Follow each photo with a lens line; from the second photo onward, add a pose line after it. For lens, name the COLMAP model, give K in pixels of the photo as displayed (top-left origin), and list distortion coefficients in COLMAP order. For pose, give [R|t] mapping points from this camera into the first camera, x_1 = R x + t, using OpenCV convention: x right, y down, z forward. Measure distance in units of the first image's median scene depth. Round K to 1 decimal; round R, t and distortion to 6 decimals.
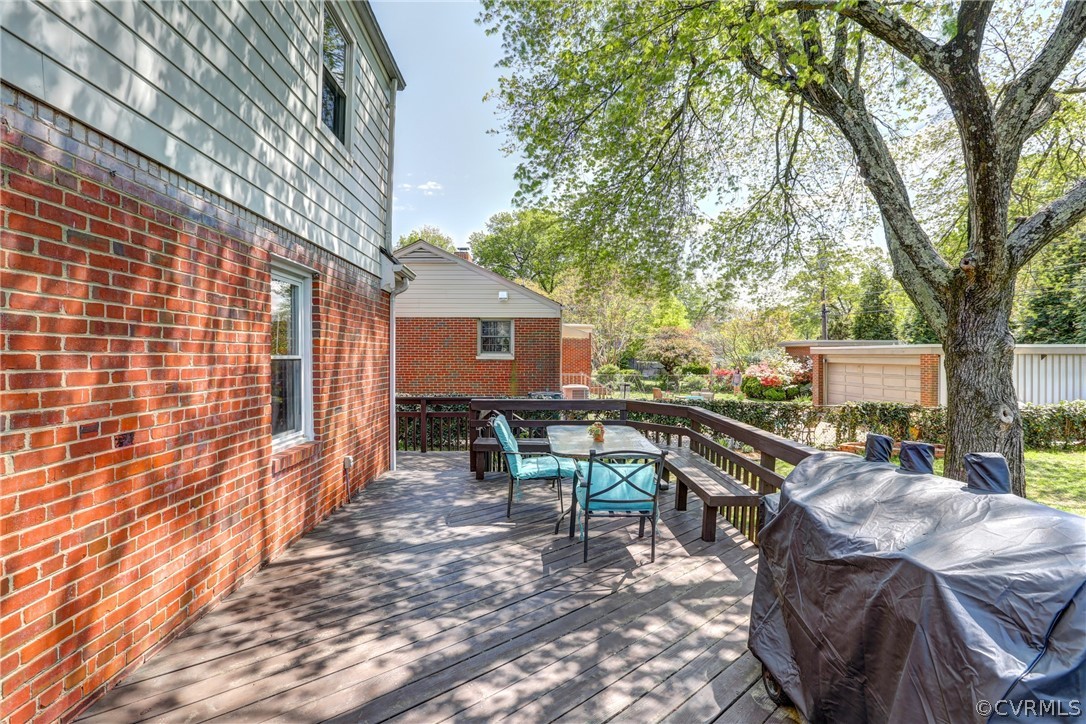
lens RADIAL K [[492.4, 0, 547.4], [0, 492.4, 358.2], [0, 0, 1]] dist [-0.055826, 0.020733]
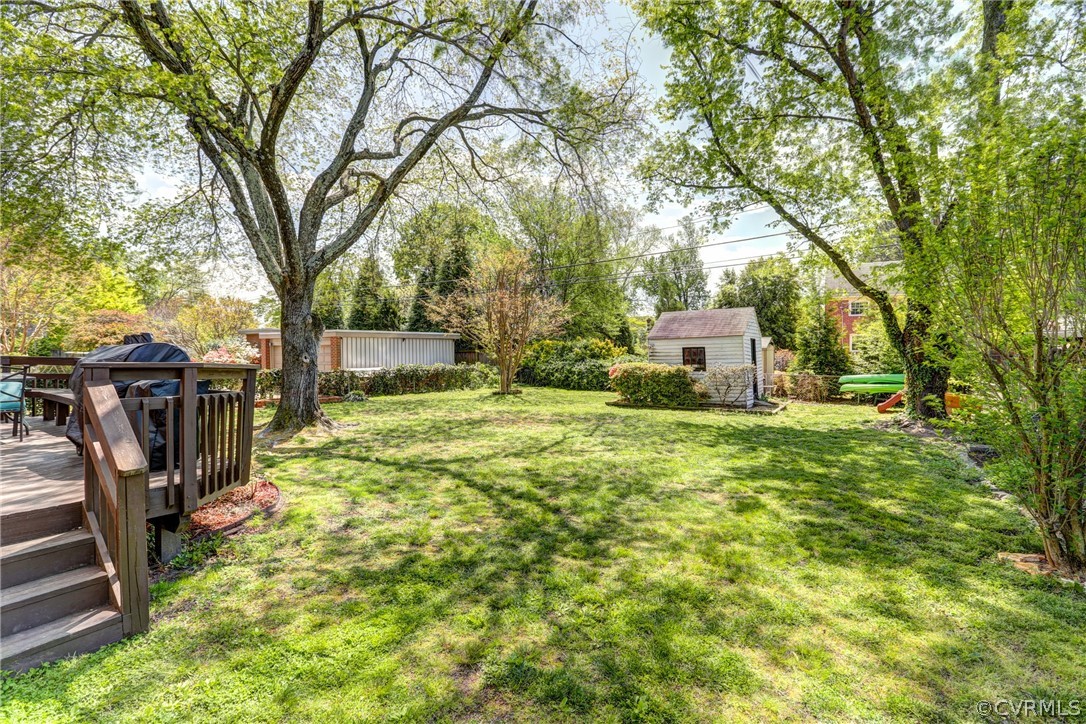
lens RADIAL K [[492.4, 0, 547.4], [0, 492.4, 358.2], [0, 0, 1]] dist [-0.055826, 0.020733]
pose [[0.569289, -0.015940, 0.821983, -0.031563], [0.006181, 0.999867, 0.015109, 0.071117], [-0.822114, -0.003521, 0.569312, -0.607656]]
